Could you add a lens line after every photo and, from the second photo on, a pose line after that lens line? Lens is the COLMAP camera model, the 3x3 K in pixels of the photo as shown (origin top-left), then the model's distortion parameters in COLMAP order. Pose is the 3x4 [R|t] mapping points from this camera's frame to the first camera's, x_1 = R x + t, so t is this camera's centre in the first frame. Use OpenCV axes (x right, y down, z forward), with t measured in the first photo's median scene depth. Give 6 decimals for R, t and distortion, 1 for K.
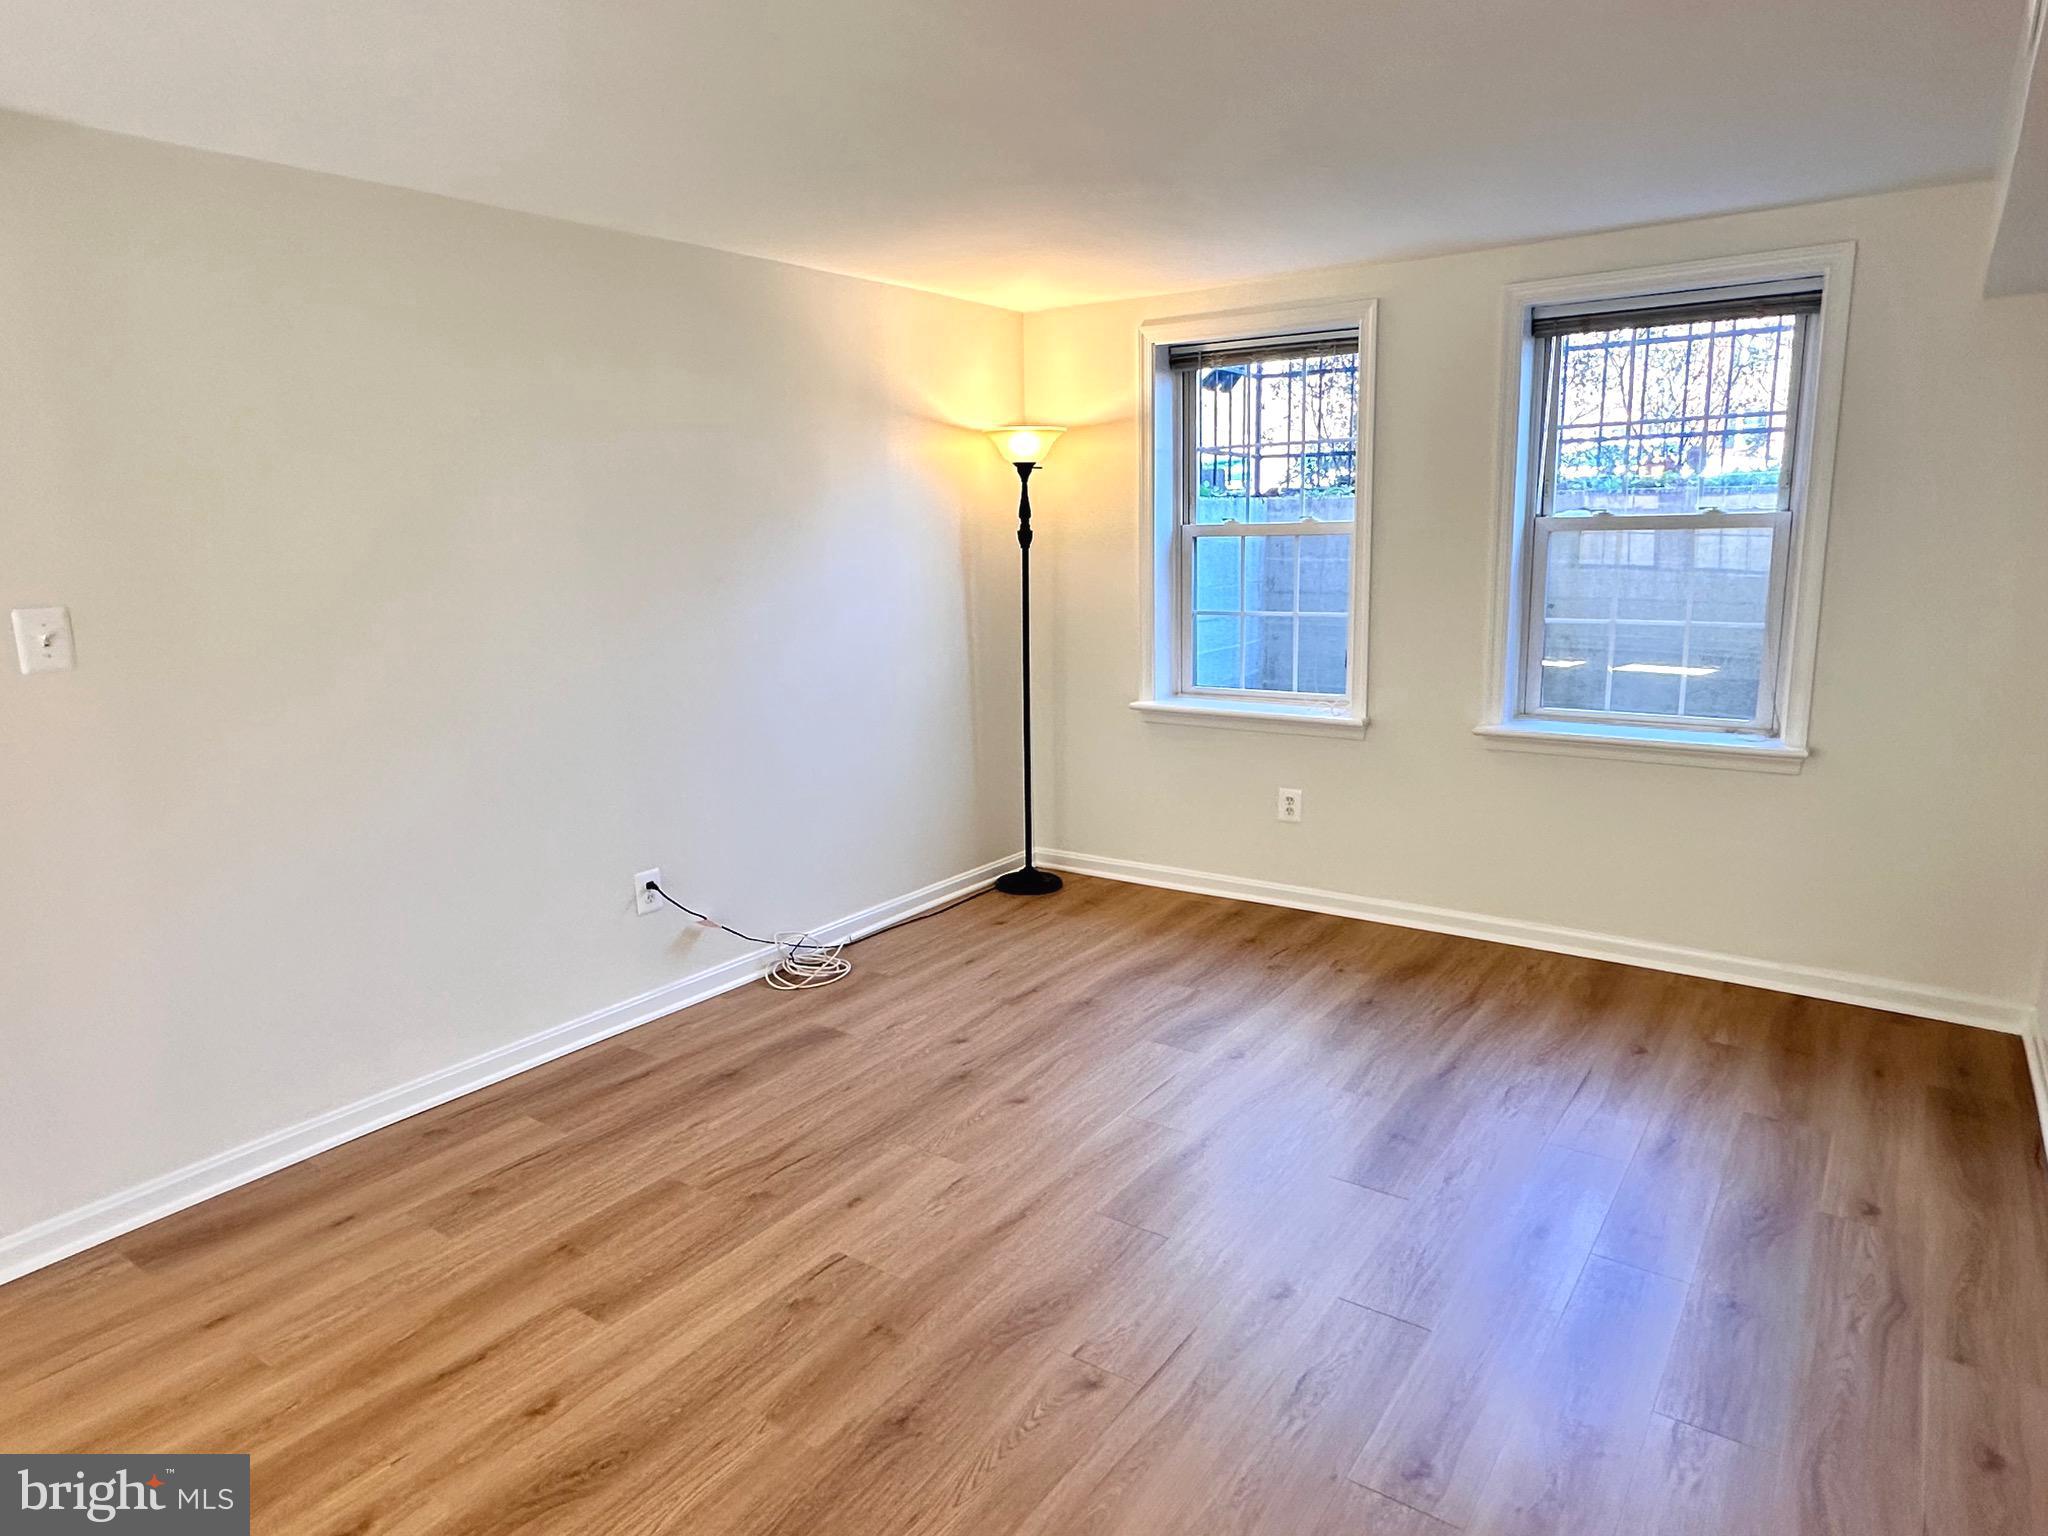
lens RADIAL K [[1243.5, 0, 1023.0], [0, 1243.5, 776.8], [0, 0, 1]] dist [-0.004673, 0.005799]
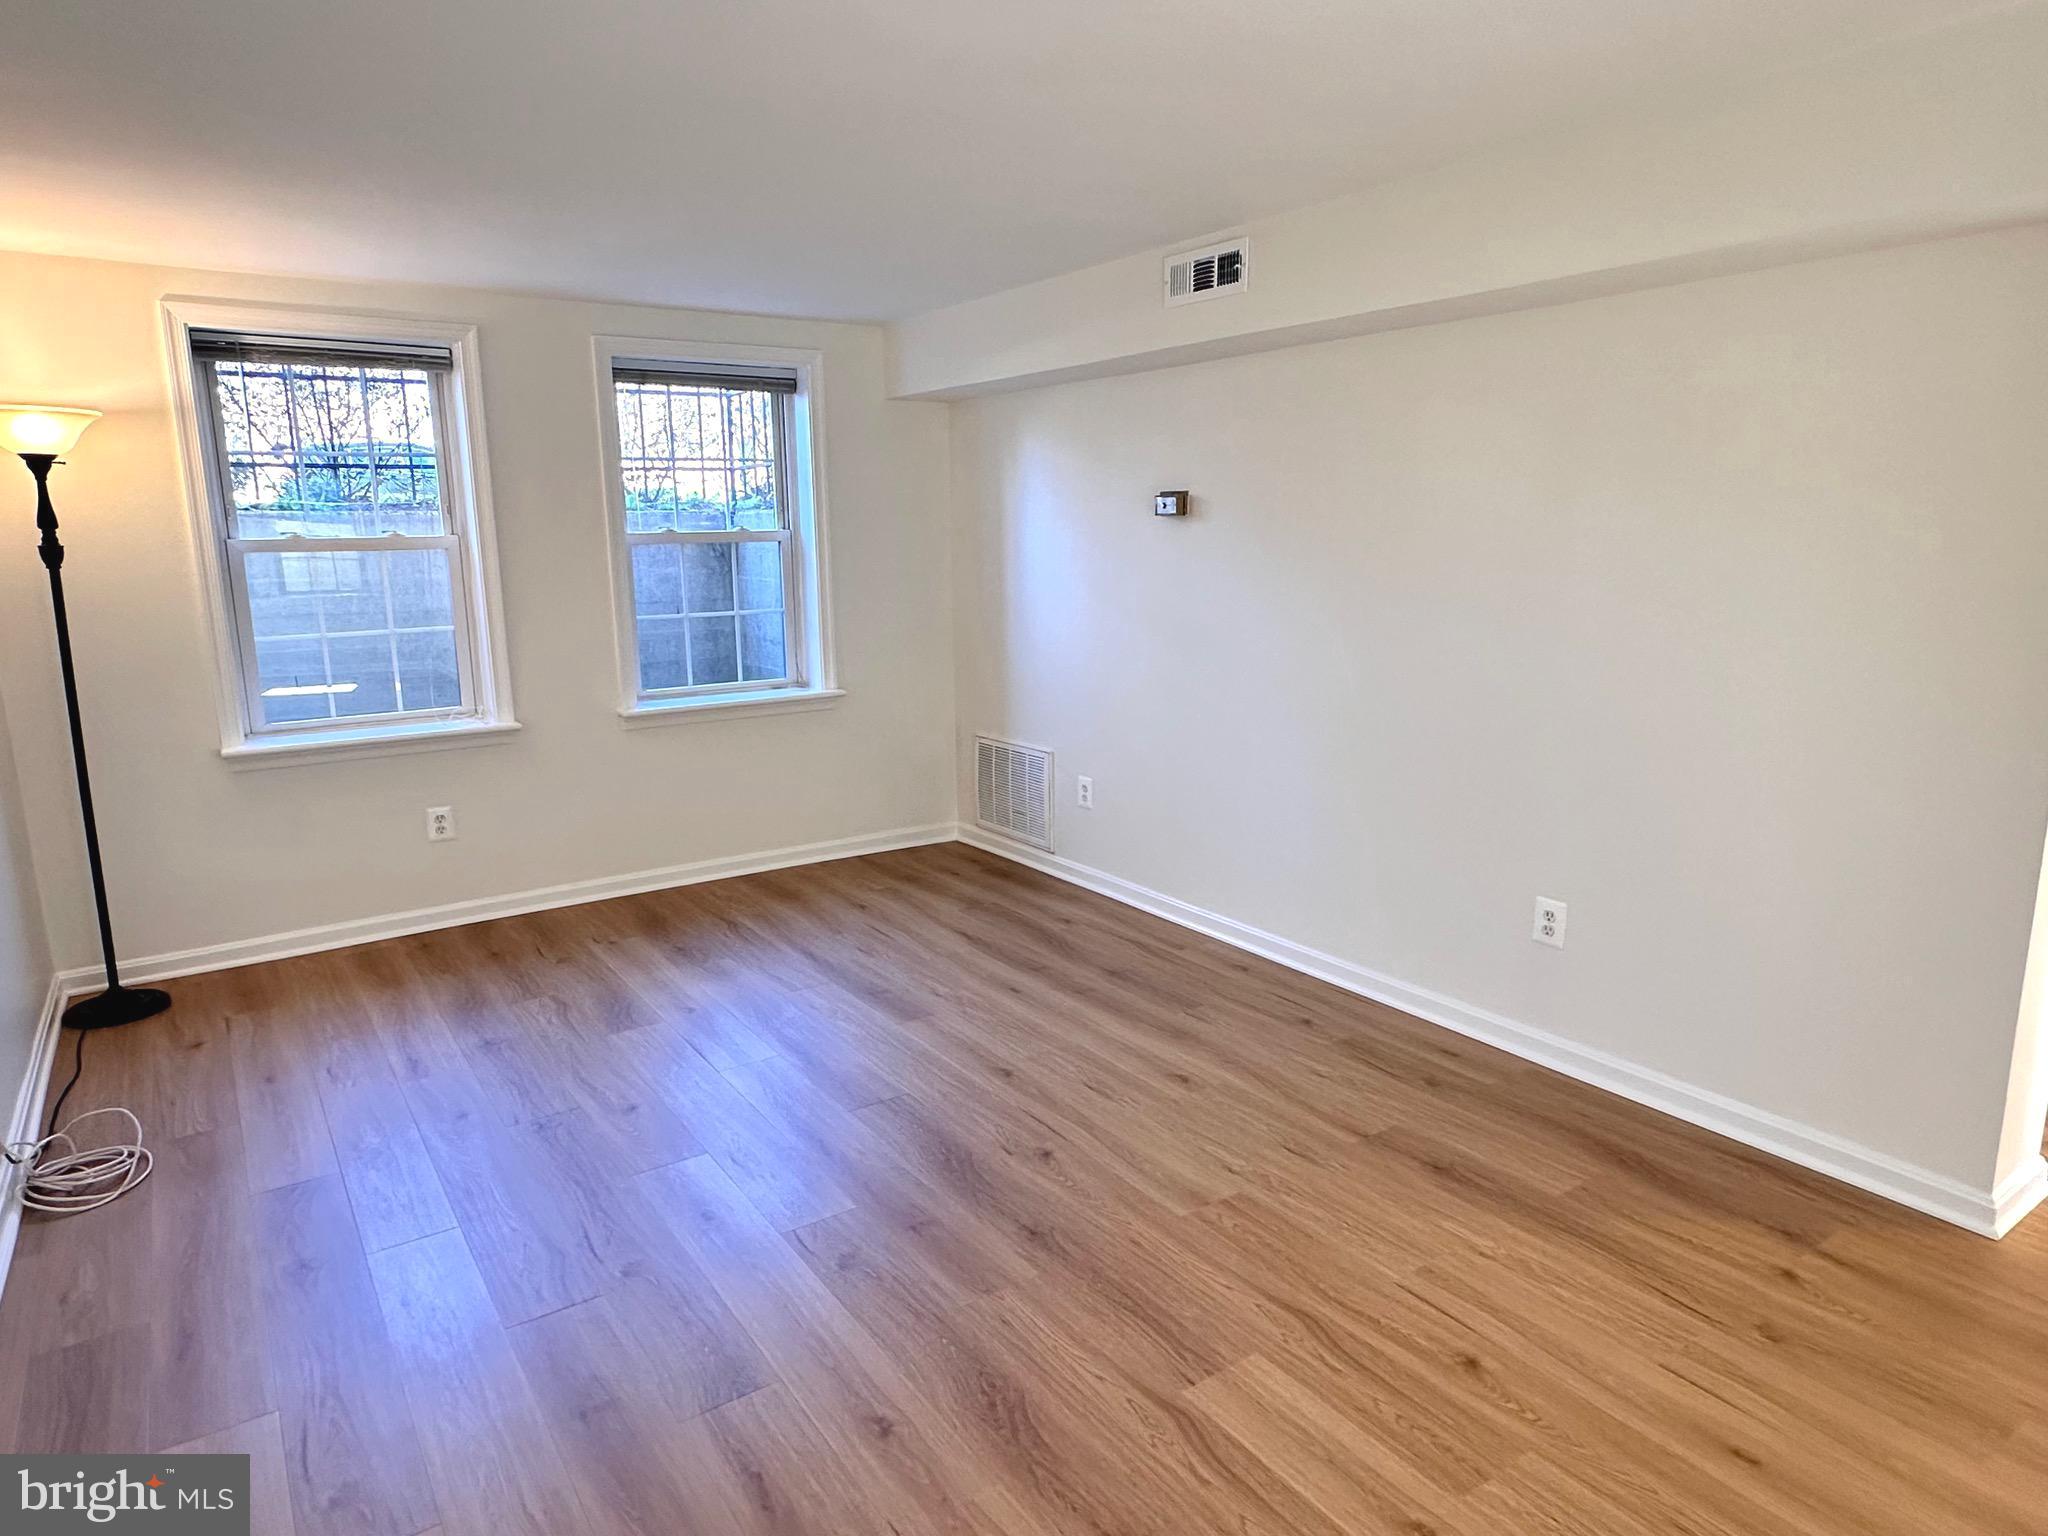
lens RADIAL K [[1243.5, 0, 1012.7], [0, 1243.5, 770.2], [0, 0, 1]] dist [-0.004673, 0.005799]
pose [[0.345318, -0.165197, 0.923832, -0.695536], [0.194399, 0.975626, 0.101794, -0.039945], [-0.918131, 0.144441, 0.369015, 0.286712]]
